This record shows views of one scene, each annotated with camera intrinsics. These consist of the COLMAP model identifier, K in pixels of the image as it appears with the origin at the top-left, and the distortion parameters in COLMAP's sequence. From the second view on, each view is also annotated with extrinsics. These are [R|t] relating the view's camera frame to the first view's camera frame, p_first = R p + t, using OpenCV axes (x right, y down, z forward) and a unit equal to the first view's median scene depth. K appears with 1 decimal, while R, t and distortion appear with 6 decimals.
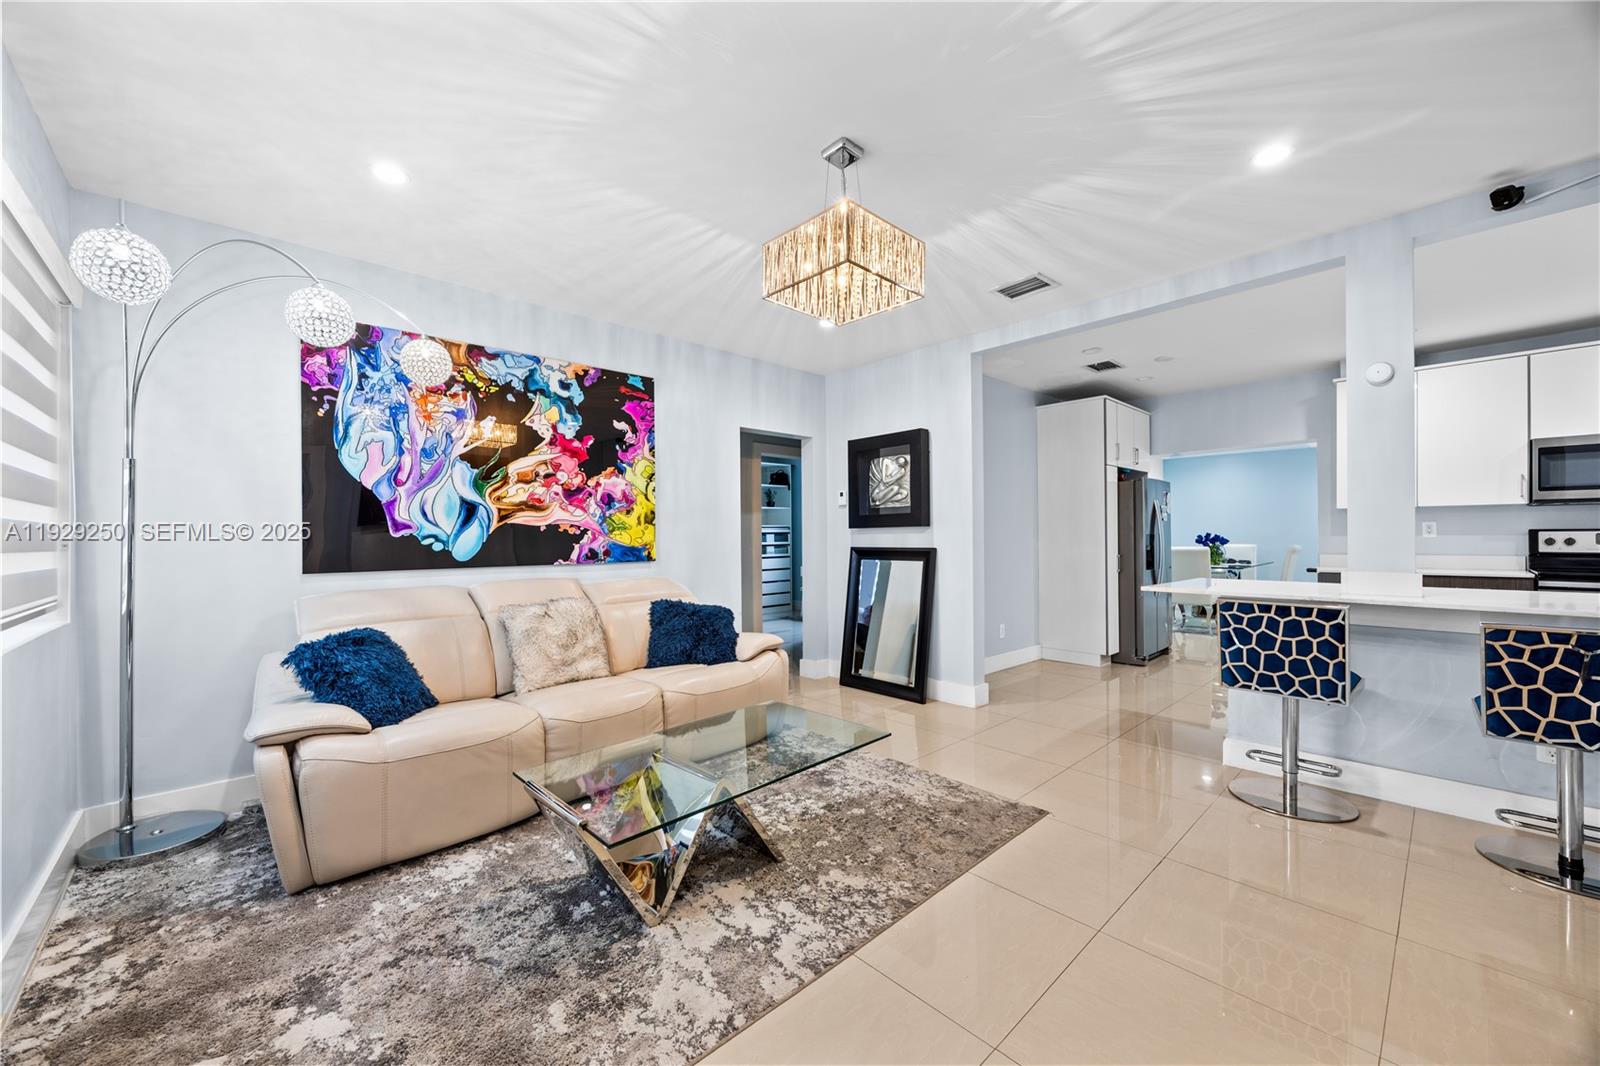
lens RADIAL K [[610.5, 0, 793.5], [0, 610.5, 537.0], [0, 0, 1]] dist [-0.002826, -0.000533]
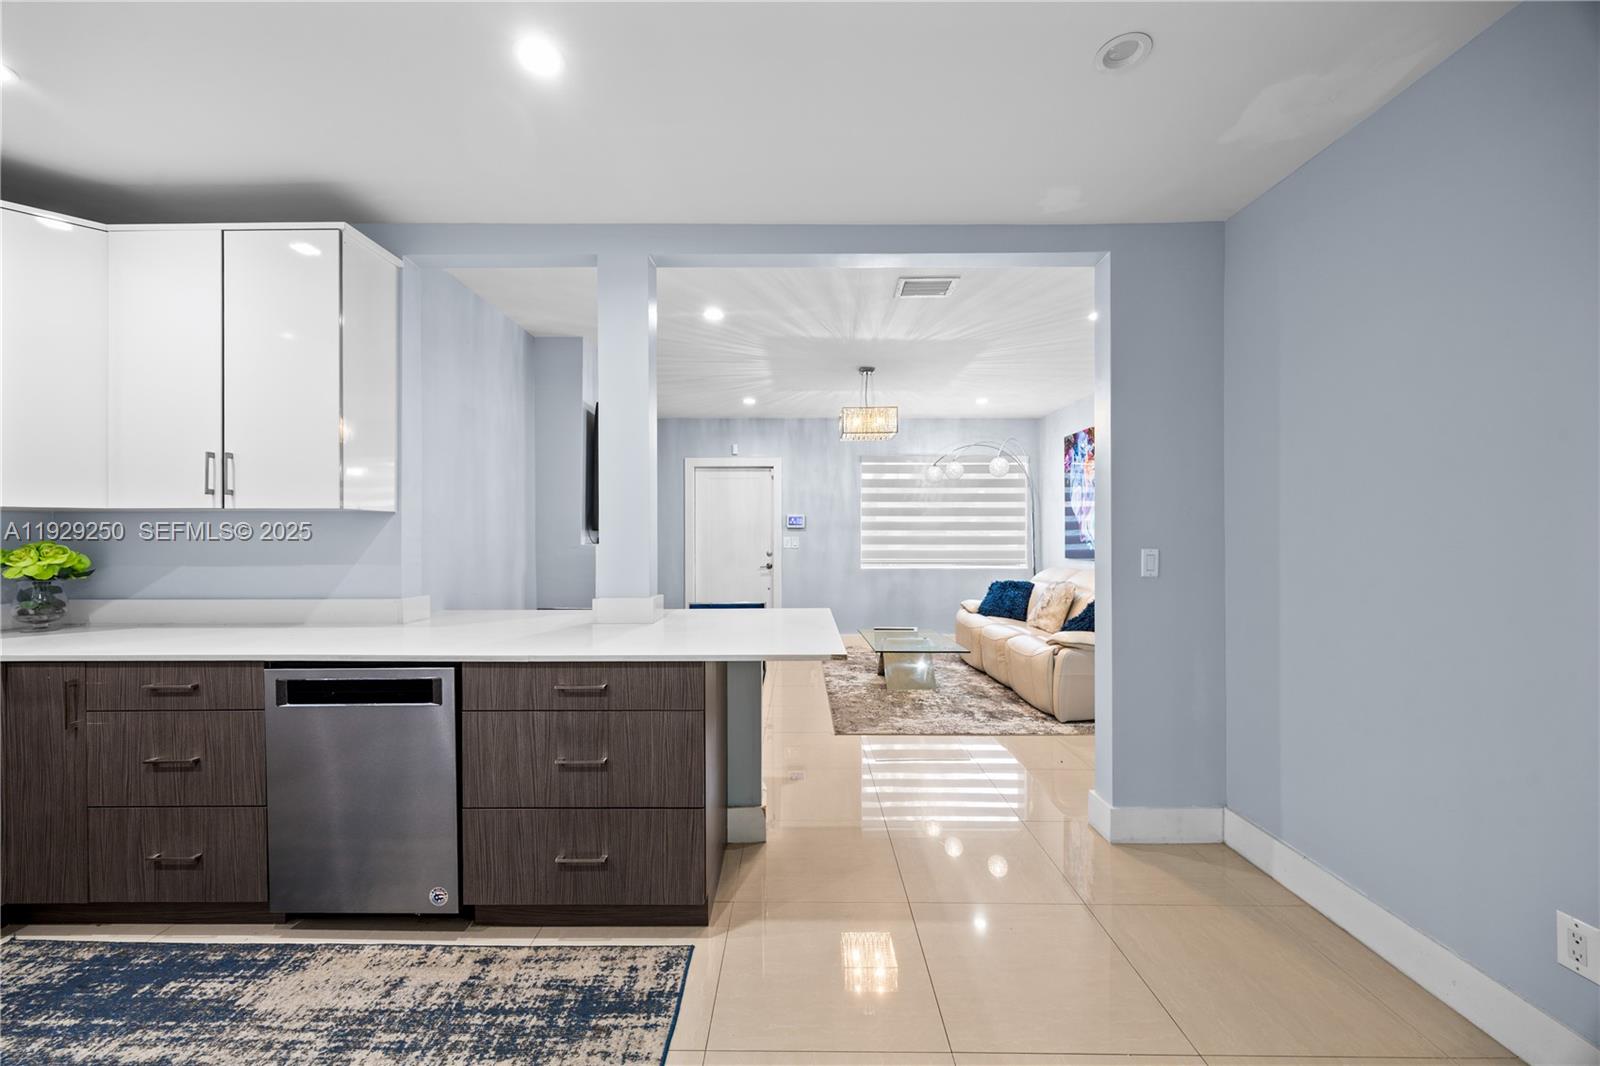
lens RADIAL K [[610.5, 0, 793.5], [0, 610.5, 537.0], [0, 0, 1]] dist [-0.002826, -0.000533]
pose [[-0.686670, 0.011917, -0.726871, 1.517691], [0.009966, 0.999926, 0.006979, -0.042412], [0.726901, -0.002451, -0.686738, 1.886740]]
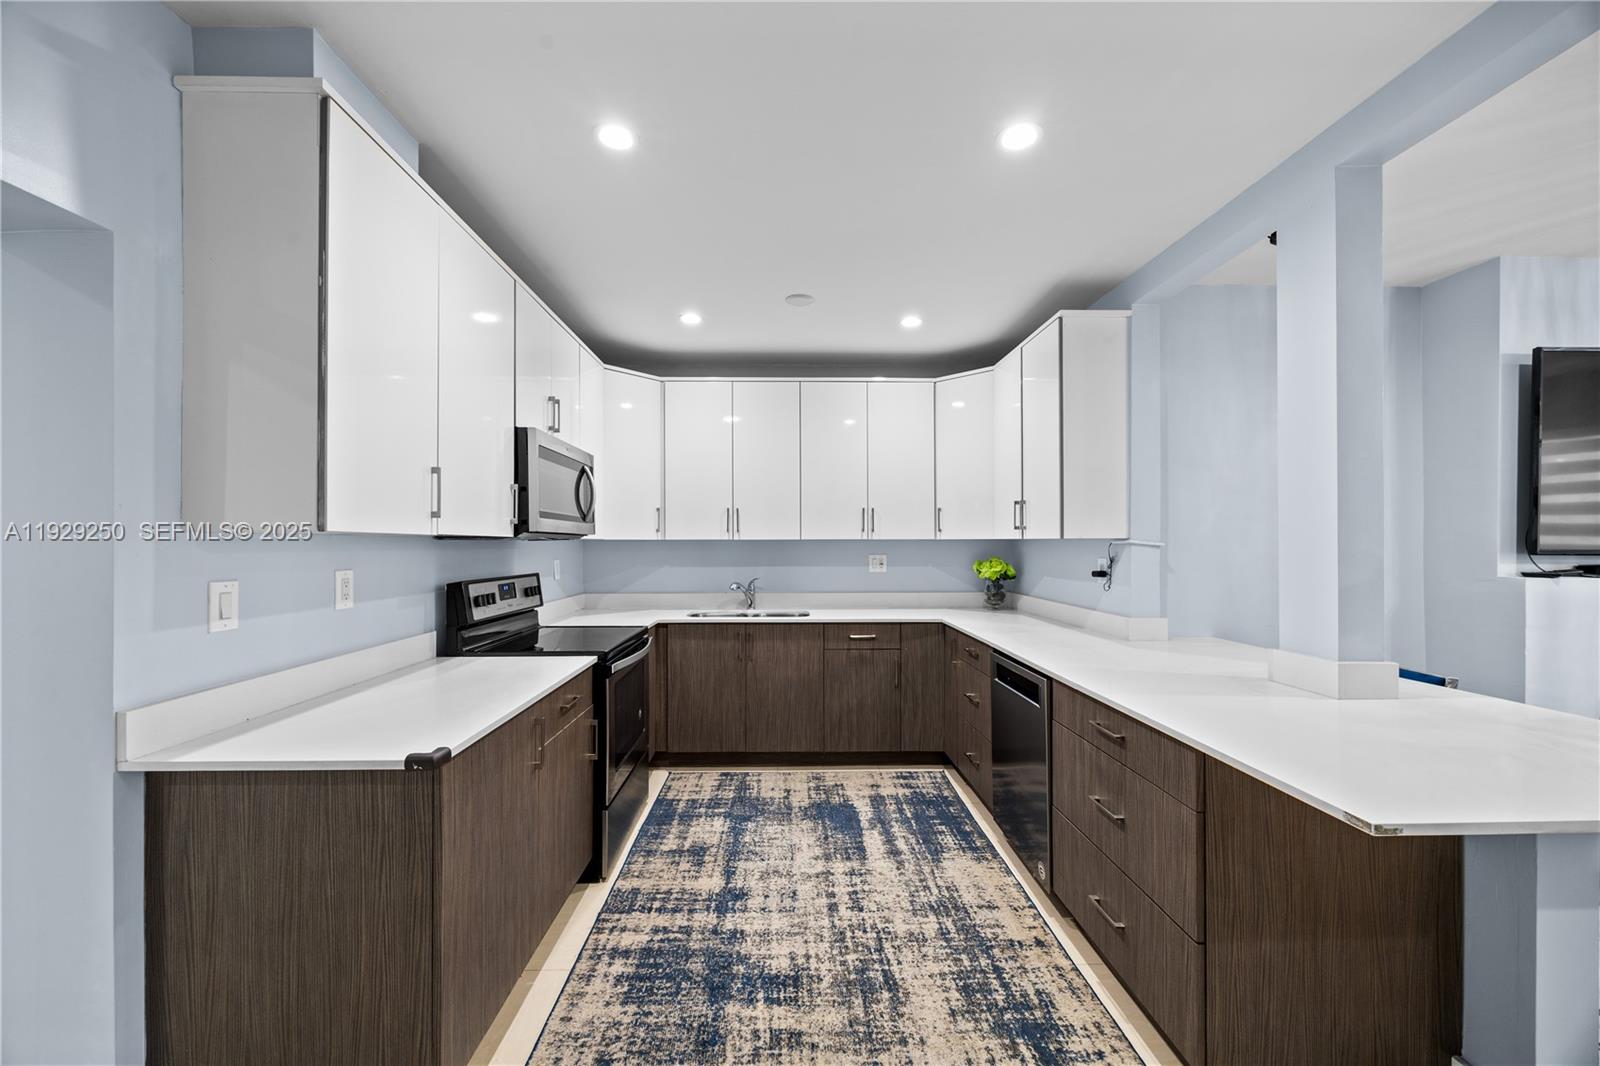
lens RADIAL K [[610.5, 0, 793.5], [0, 610.5, 537.0], [0, 0, 1]] dist [-0.002826, -0.000533]
pose [[-0.741635, 0.015529, 0.670624, 0.982002], [0.005708, 0.999842, -0.016840, -0.068537], [-0.670780, -0.008661, -0.741606, 1.951433]]
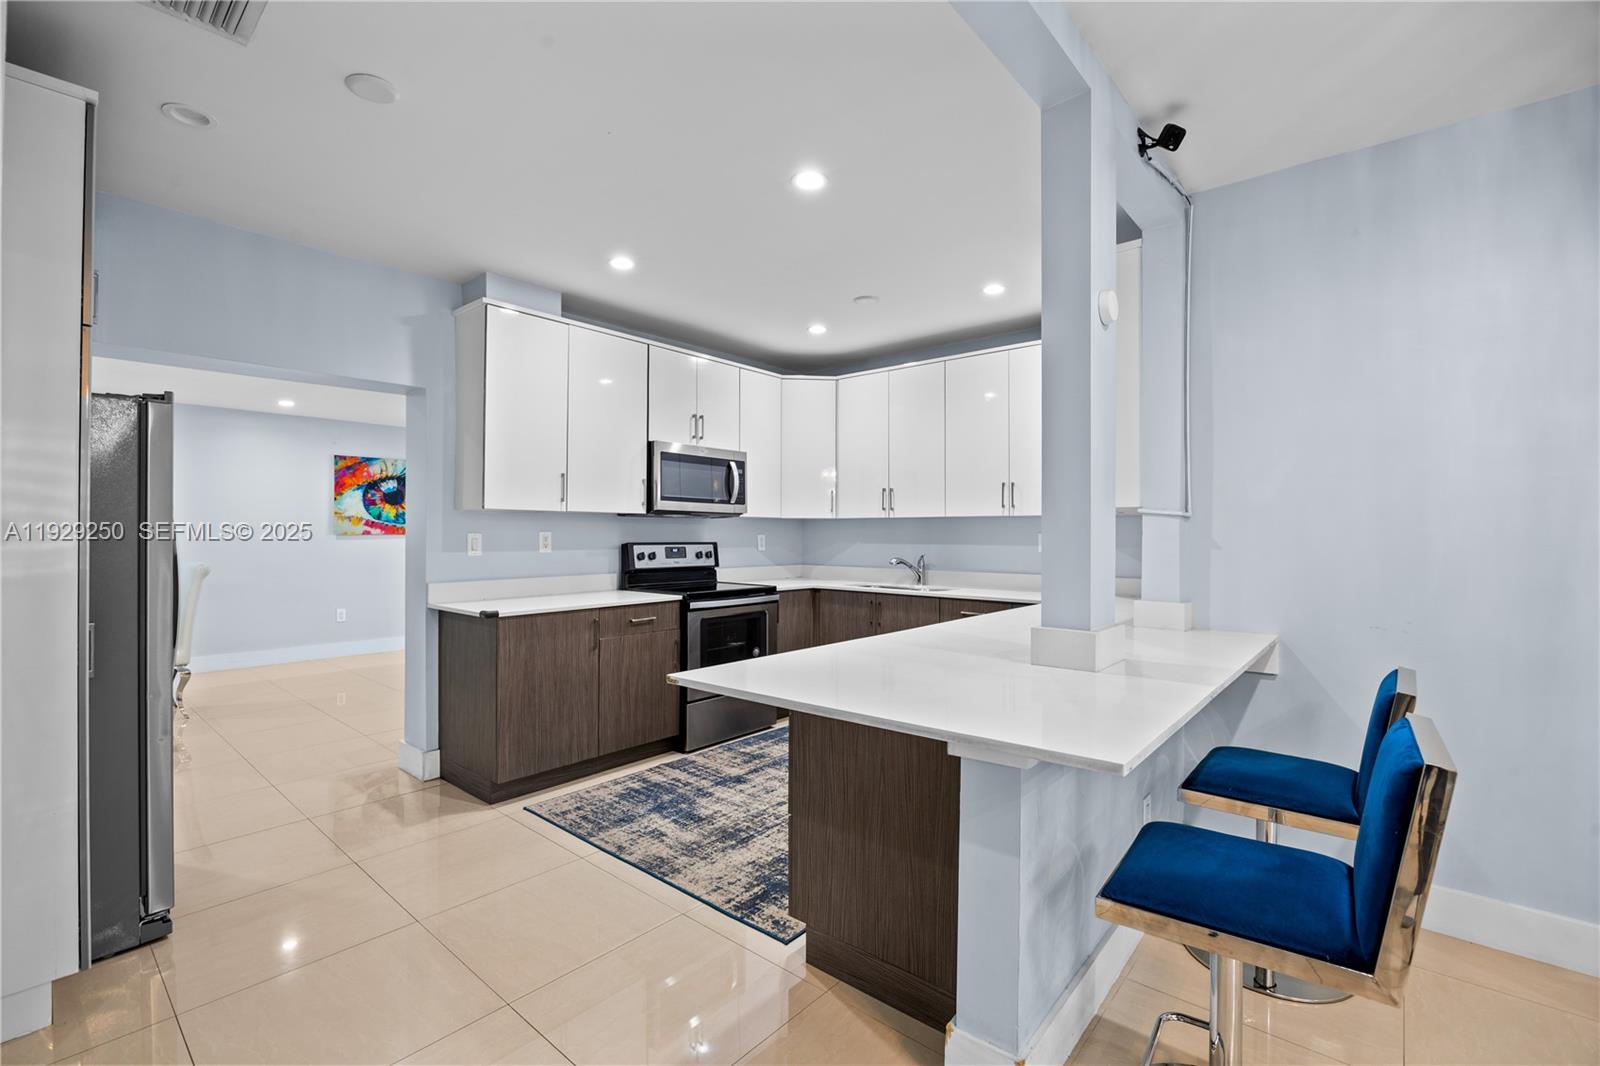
lens RADIAL K [[700.1, 0, 784.8], [0, 700.1, 519.5], [0, 0, 1]] dist [-0.022505, -0.000066]
pose [[-0.102191, 0.023969, 0.994476, 0.299216], [-0.005619, 0.999680, -0.024672, -0.036620], [-0.994749, -0.008110, -0.102024, 1.413036]]
